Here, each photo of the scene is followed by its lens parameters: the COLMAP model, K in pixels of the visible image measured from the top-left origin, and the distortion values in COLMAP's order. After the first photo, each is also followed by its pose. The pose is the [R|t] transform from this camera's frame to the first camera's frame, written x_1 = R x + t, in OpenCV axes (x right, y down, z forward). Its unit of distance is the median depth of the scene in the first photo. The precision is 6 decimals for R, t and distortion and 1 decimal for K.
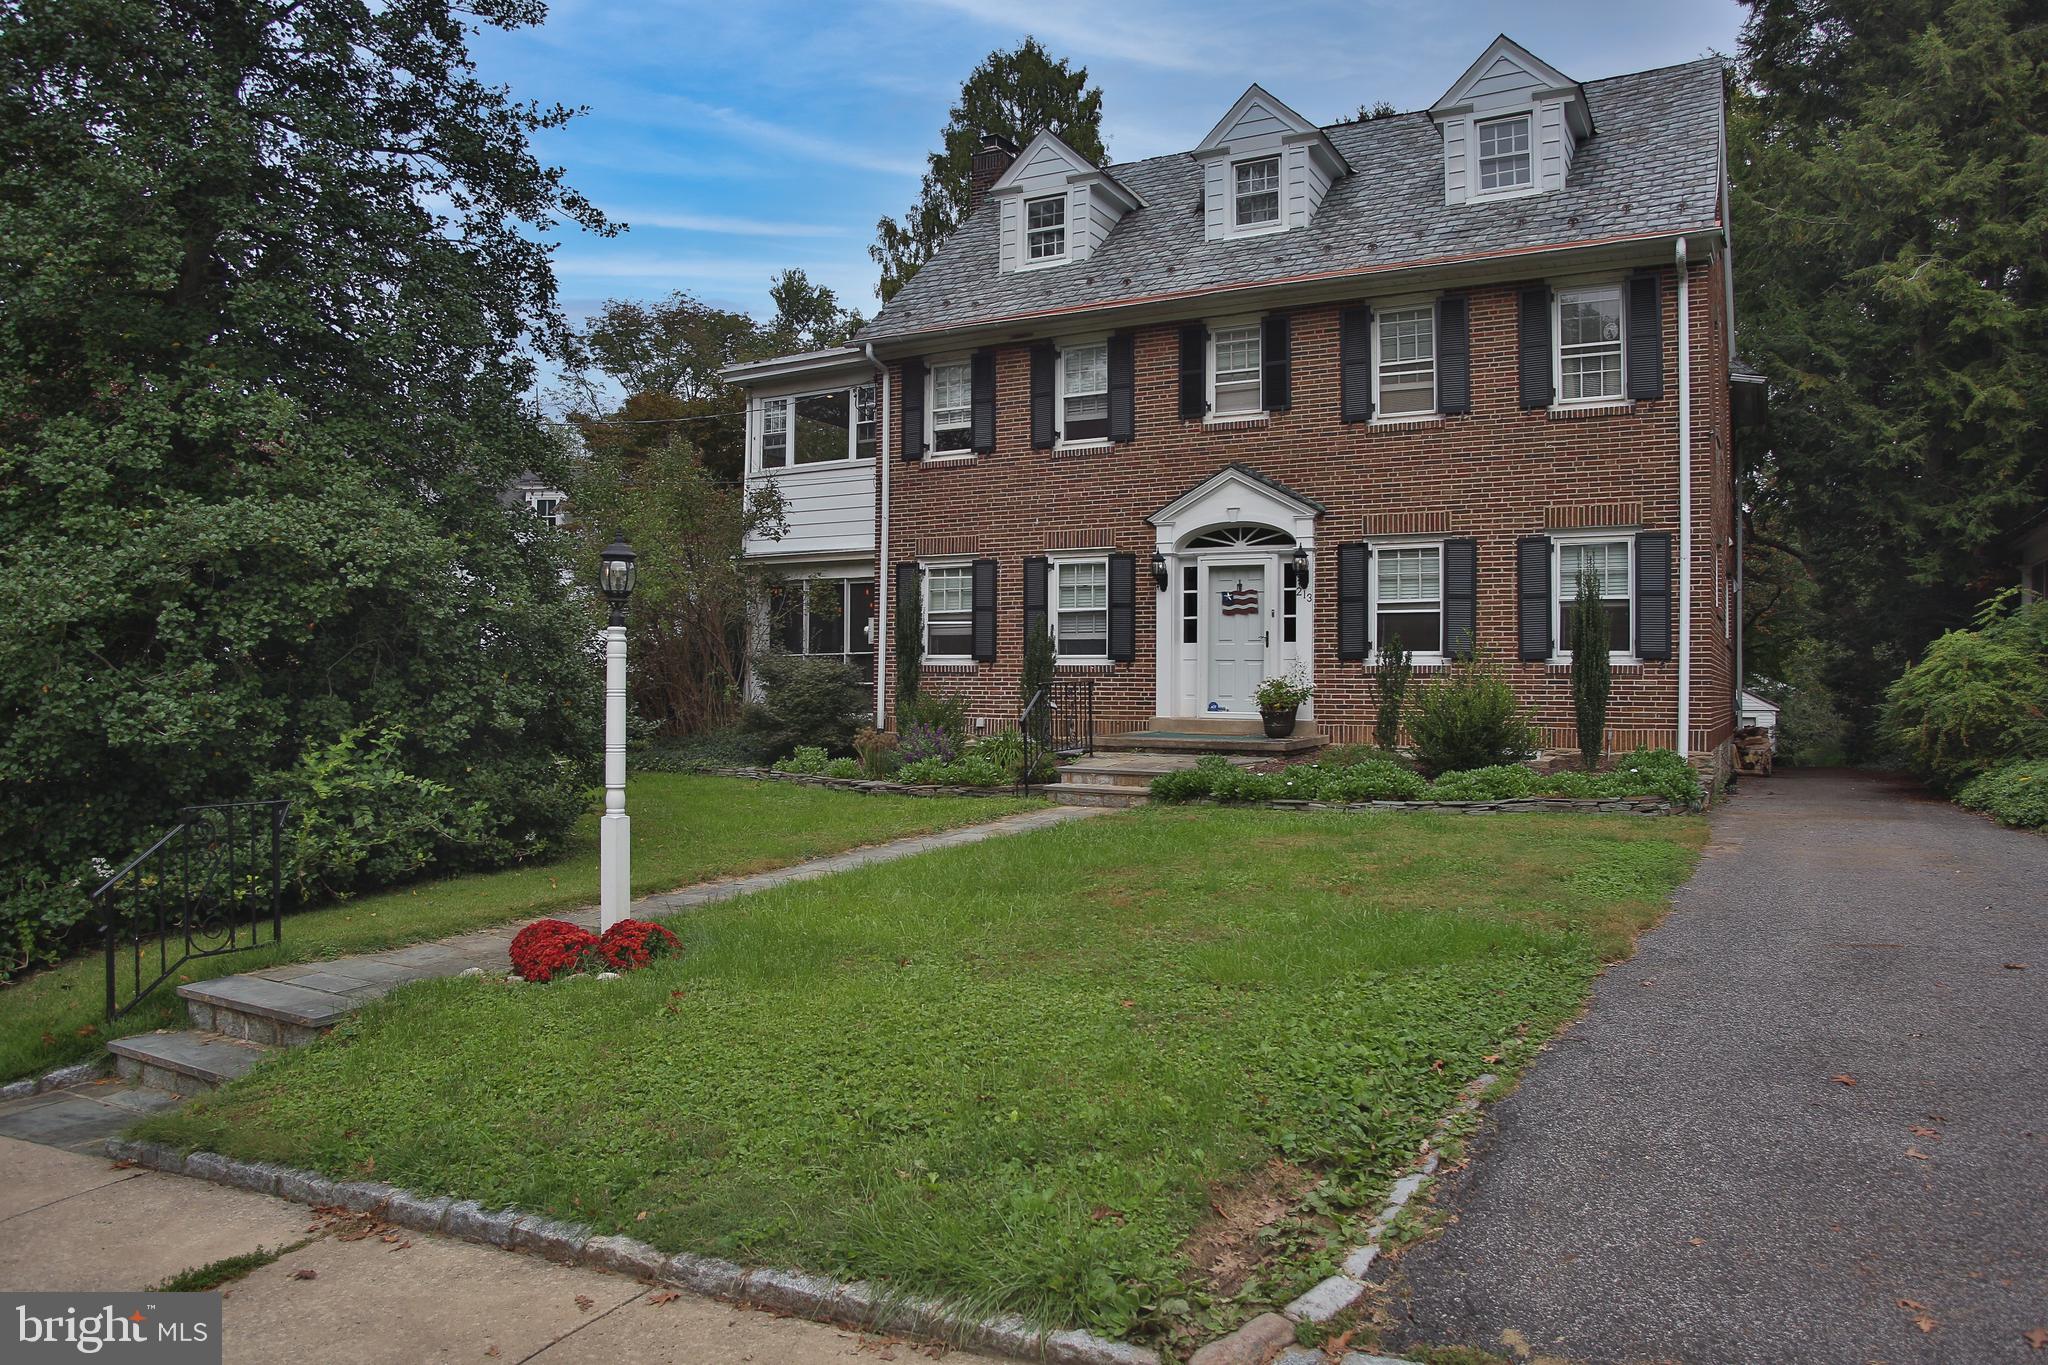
lens RADIAL K [[1327.3, 0, 1021.4], [0, 1327.3, 667.7], [0, 0, 1]] dist [-0.095874, 0.058715]
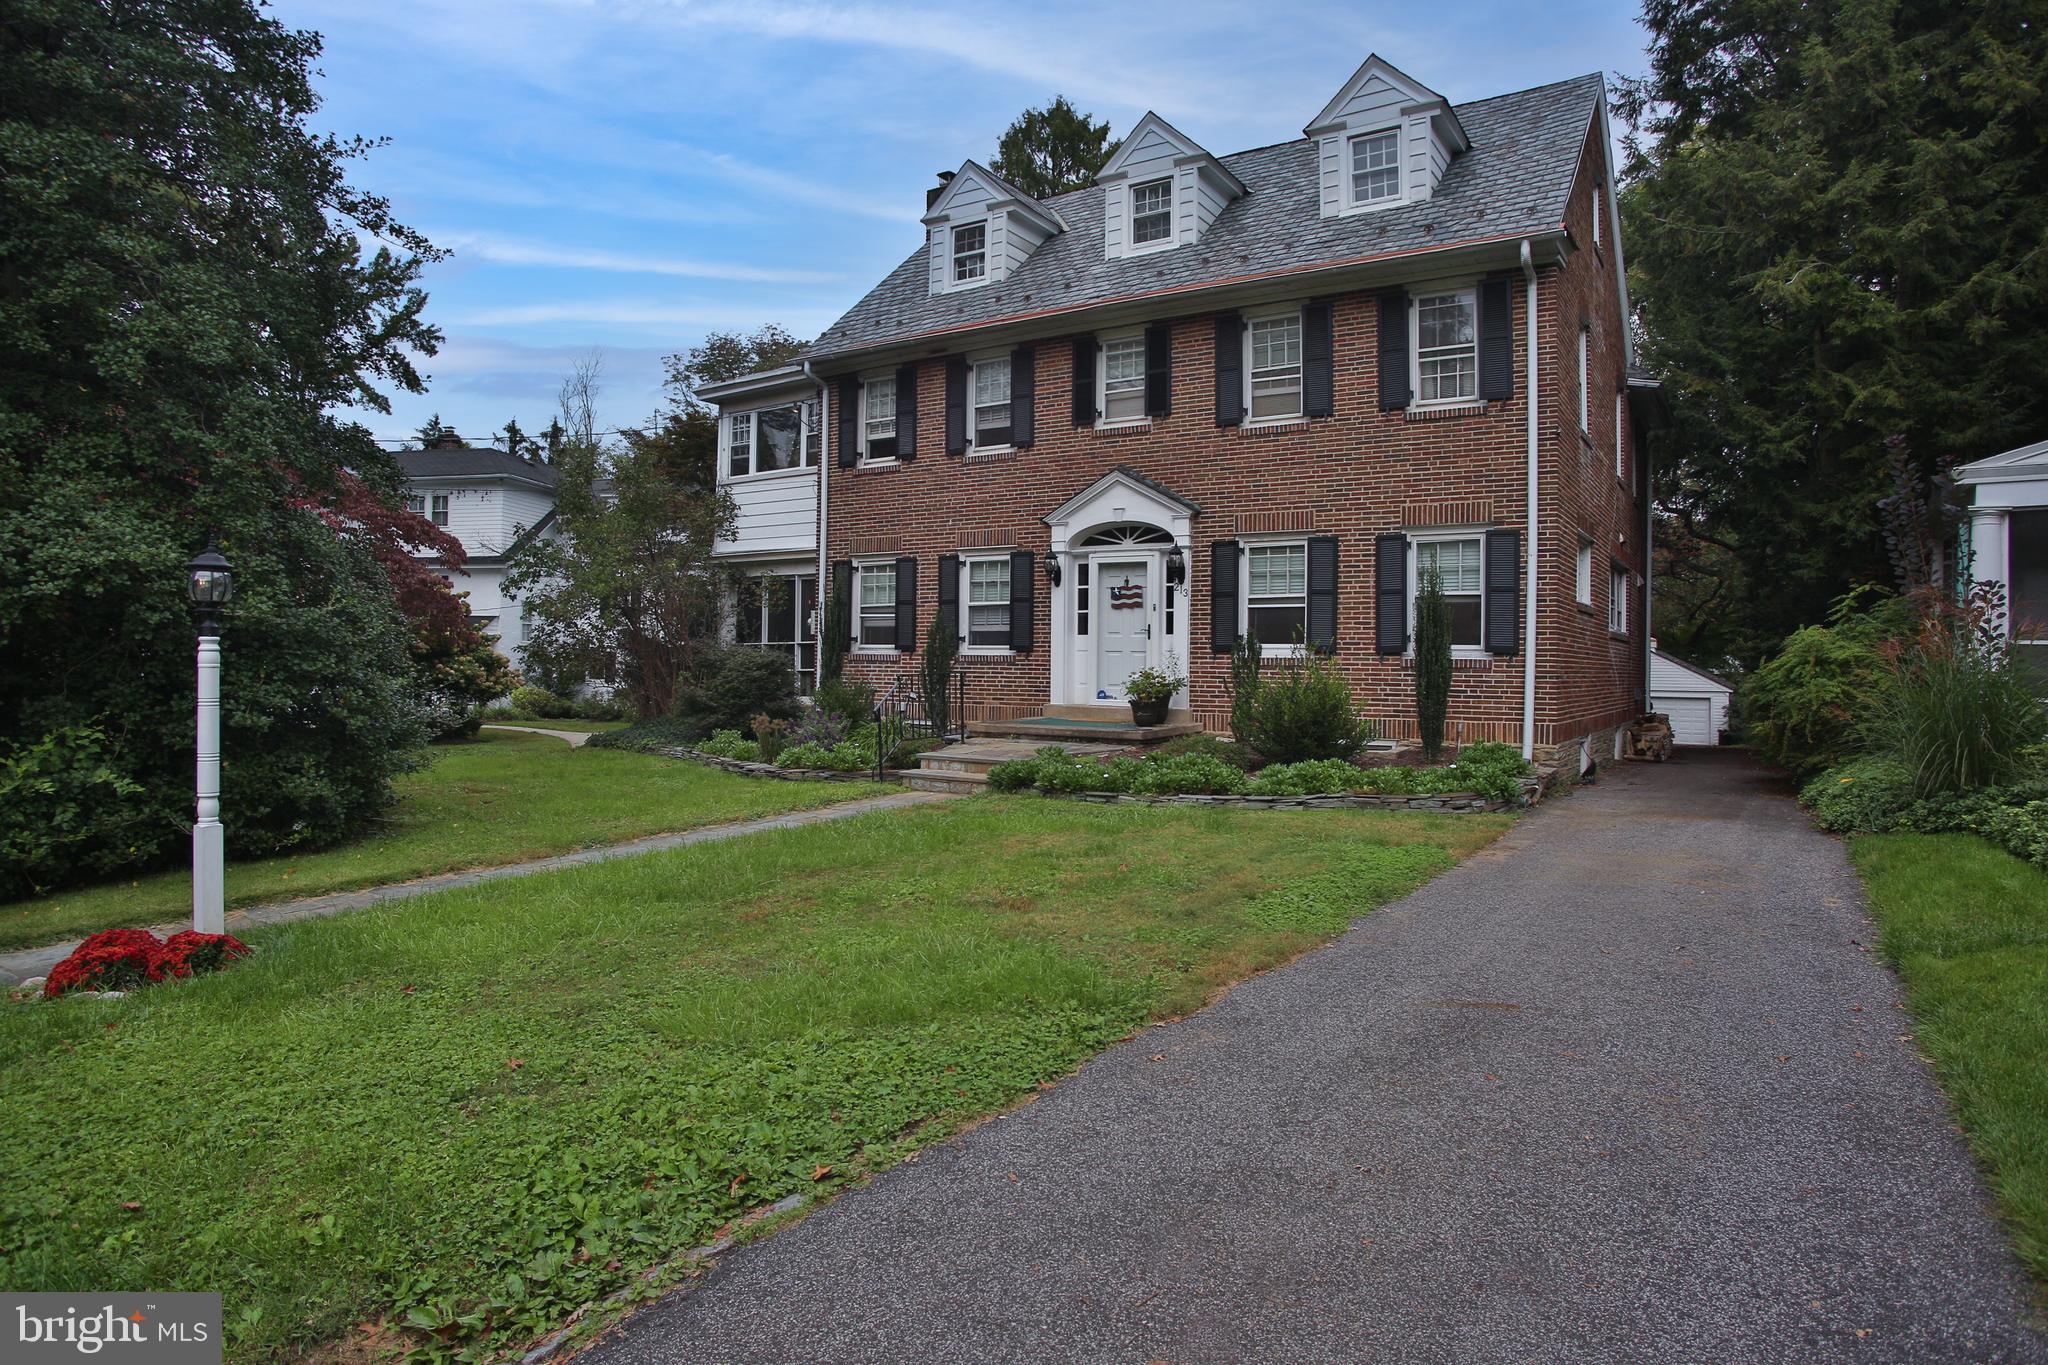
lens RADIAL K [[1133.6, 0, 1023.3], [0, 1133.6, 659.2], [0, 0, 1]] dist [-0.107343, 0.059885]
pose [[0.997404, 0.003533, -0.071928, 0.145685], [-0.002719, 0.999931, 0.011420, -0.009509], [0.071963, -0.011194, 0.997344, 0.083910]]
